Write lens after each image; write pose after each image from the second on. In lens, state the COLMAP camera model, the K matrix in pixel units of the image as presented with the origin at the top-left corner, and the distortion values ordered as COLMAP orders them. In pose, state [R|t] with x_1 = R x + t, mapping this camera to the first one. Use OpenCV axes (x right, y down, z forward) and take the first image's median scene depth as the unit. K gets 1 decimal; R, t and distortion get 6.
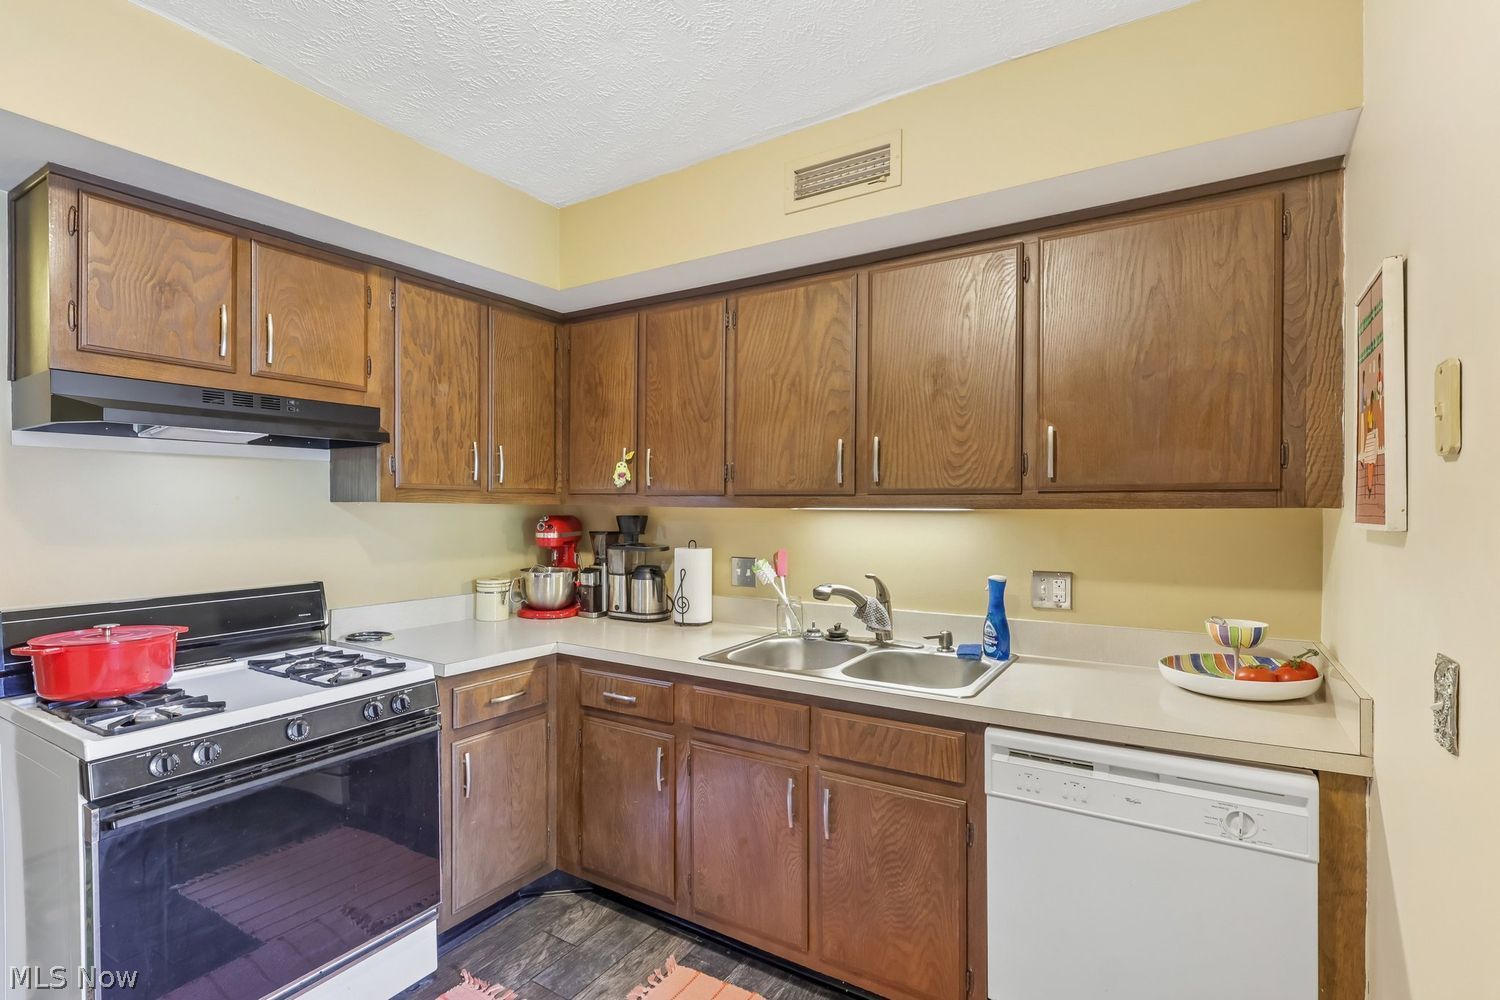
lens RADIAL K [[702.8, 0, 746.0], [0, 702.8, 507.7], [0, 0, 1]] dist [-0.001200, 0.000039]
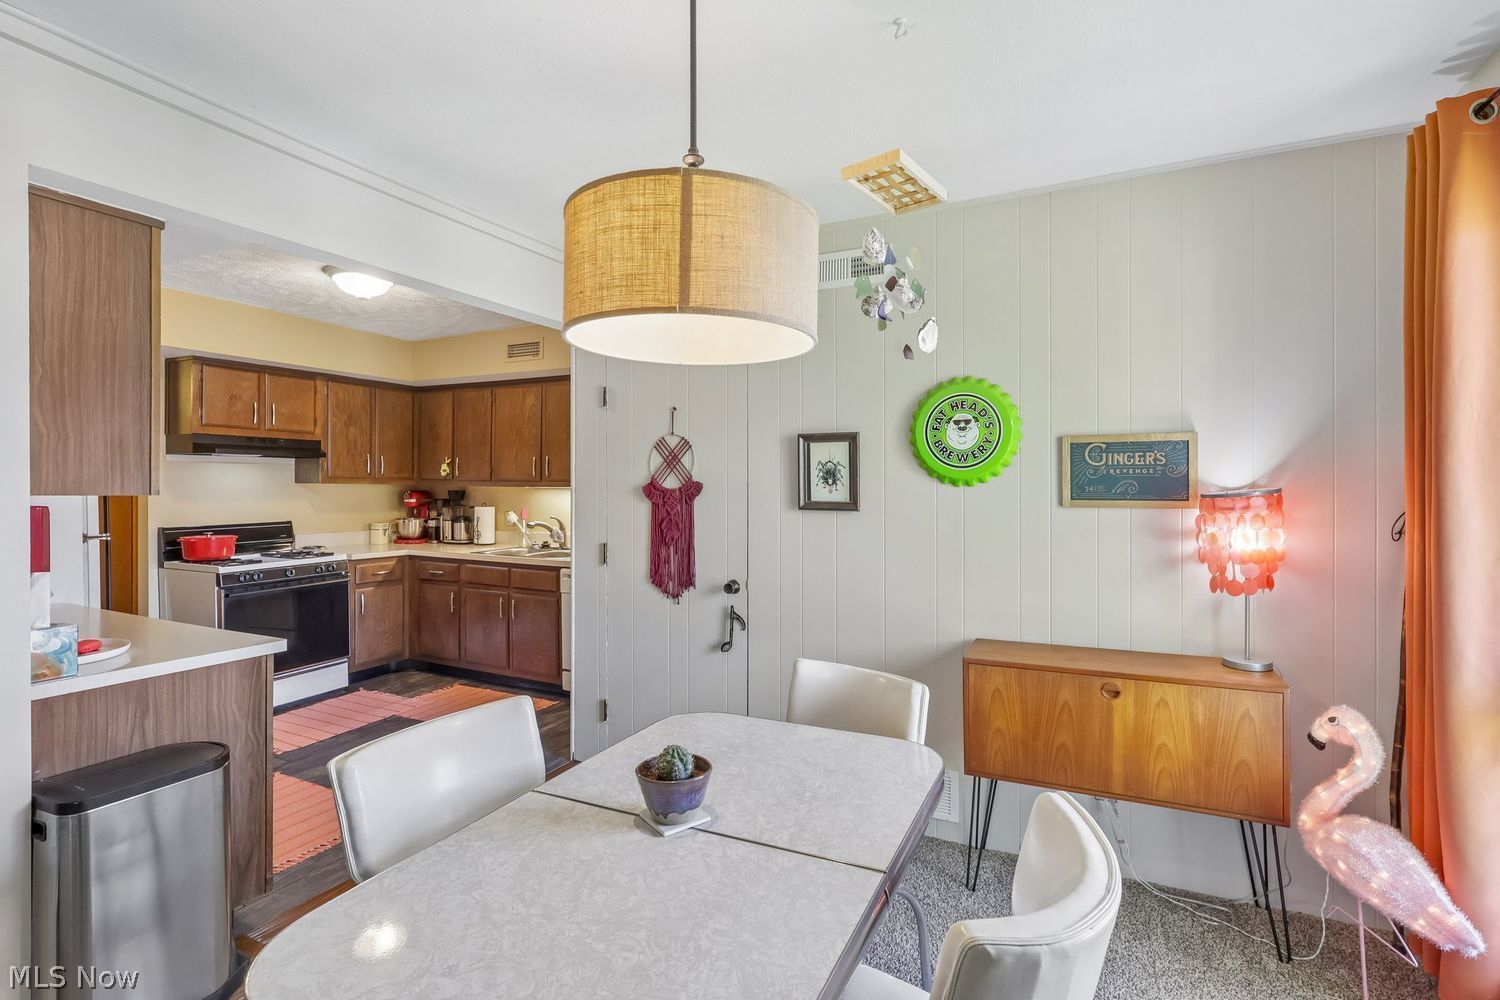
lens RADIAL K [[702.8, 0, 756.6], [0, 702.8, 489.6], [0, 0, 1]] dist [-0.001200, 0.000039]
pose [[0.994574, 0.003353, 0.103975, 0.563595], [-0.004055, 0.999970, 0.006547, -0.008571], [-0.103950, -0.006933, 0.994558, -1.236419]]
